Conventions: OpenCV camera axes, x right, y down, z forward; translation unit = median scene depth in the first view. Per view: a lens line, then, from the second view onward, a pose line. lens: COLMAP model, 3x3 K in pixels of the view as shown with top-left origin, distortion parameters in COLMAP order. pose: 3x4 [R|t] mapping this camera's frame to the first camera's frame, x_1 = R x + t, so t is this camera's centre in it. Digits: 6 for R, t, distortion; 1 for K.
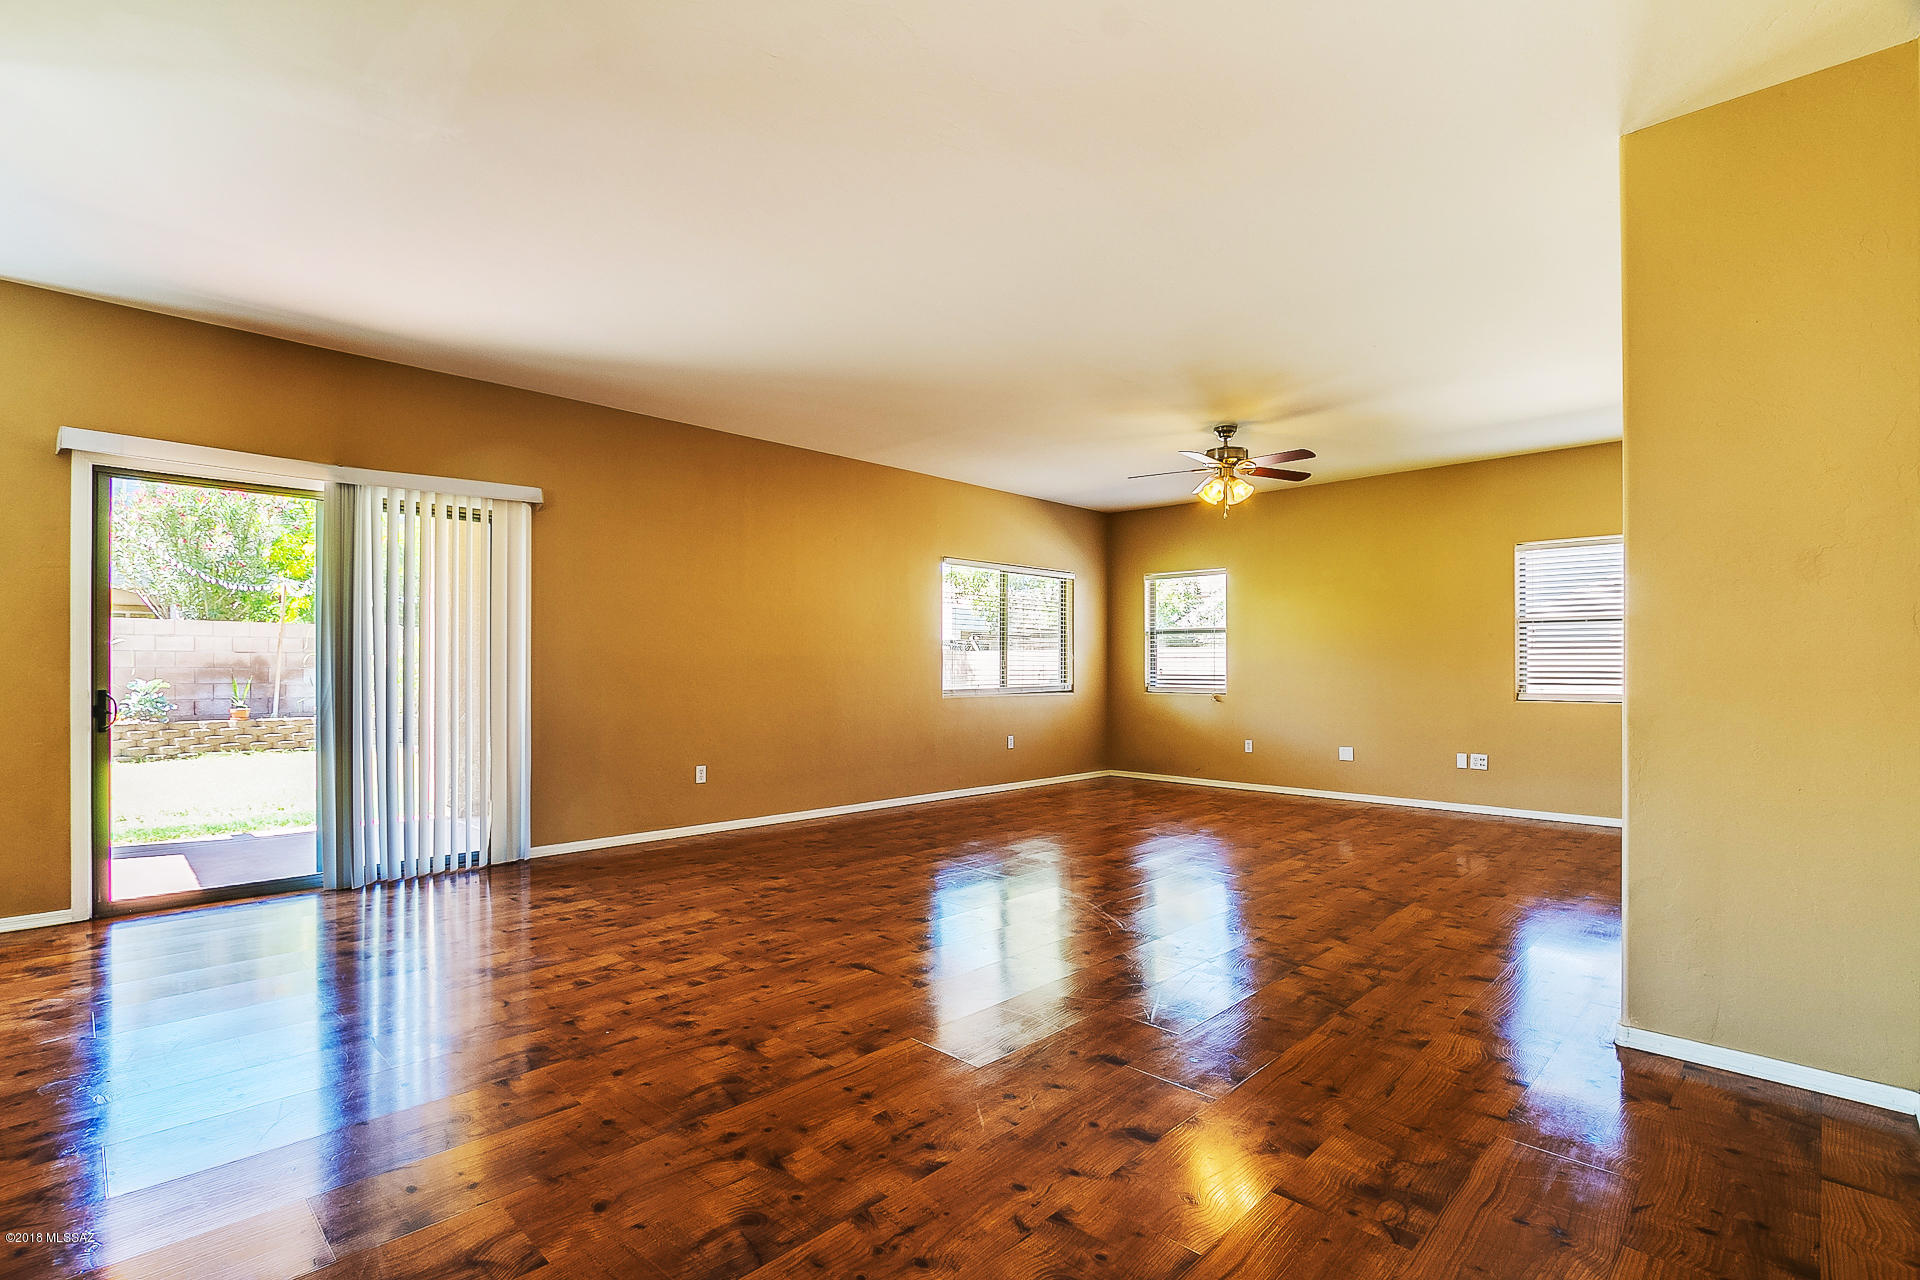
lens RADIAL K [[890.4, 0, 967.0], [0, 890.4, 695.3], [0, 0, 1]] dist [-0.000996, -0.000132]
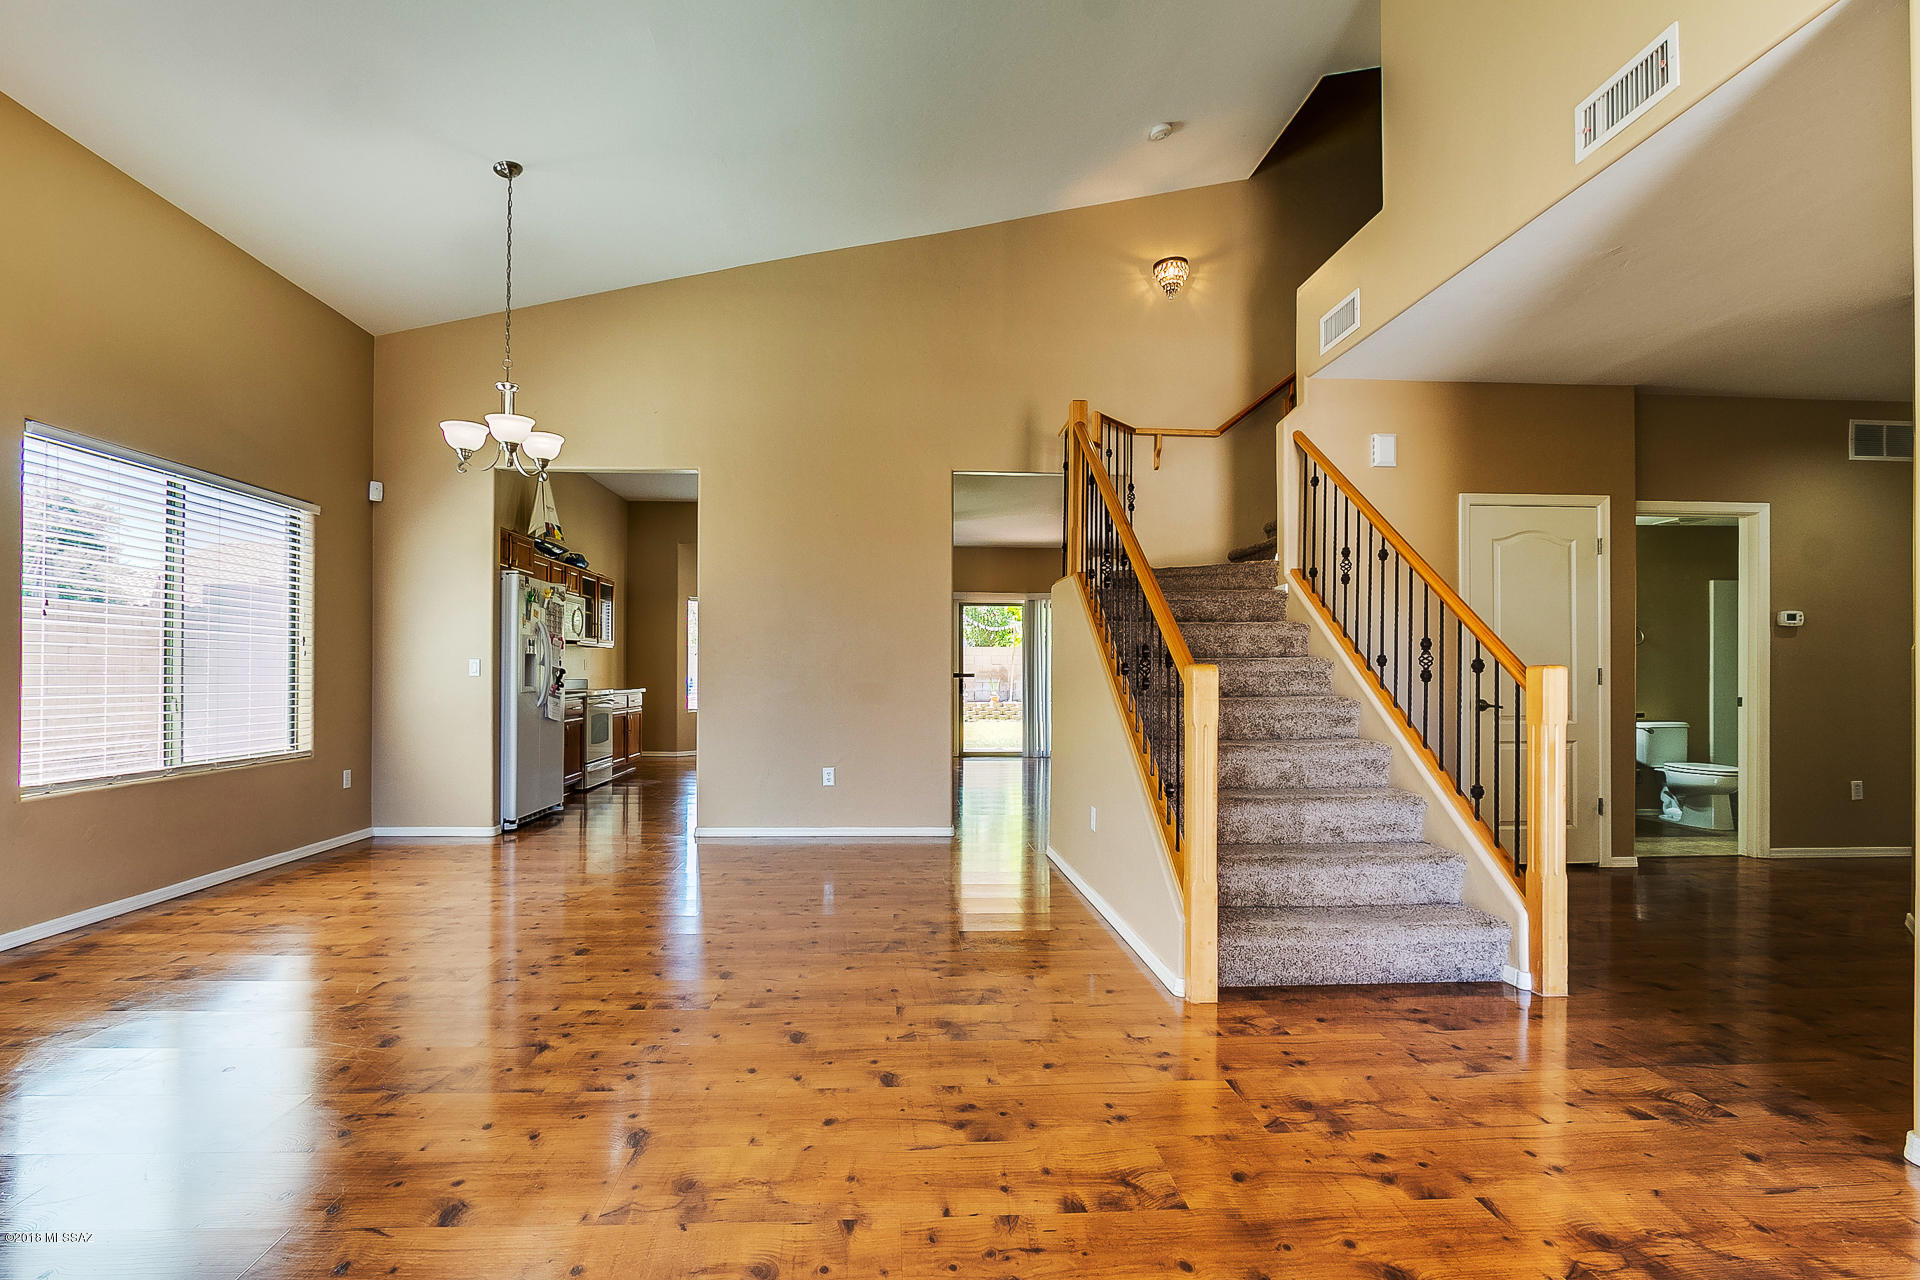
lens RADIAL K [[890.4, 0, 967.0], [0, 890.4, 695.3], [0, 0, 1]] dist [-0.000996, -0.000132]
pose [[0.758417, 0.003133, -0.651762, 0.280960], [-0.007278, 0.999967, -0.003662, 0.018789], [0.651729, 0.007521, 0.758414, -0.359145]]
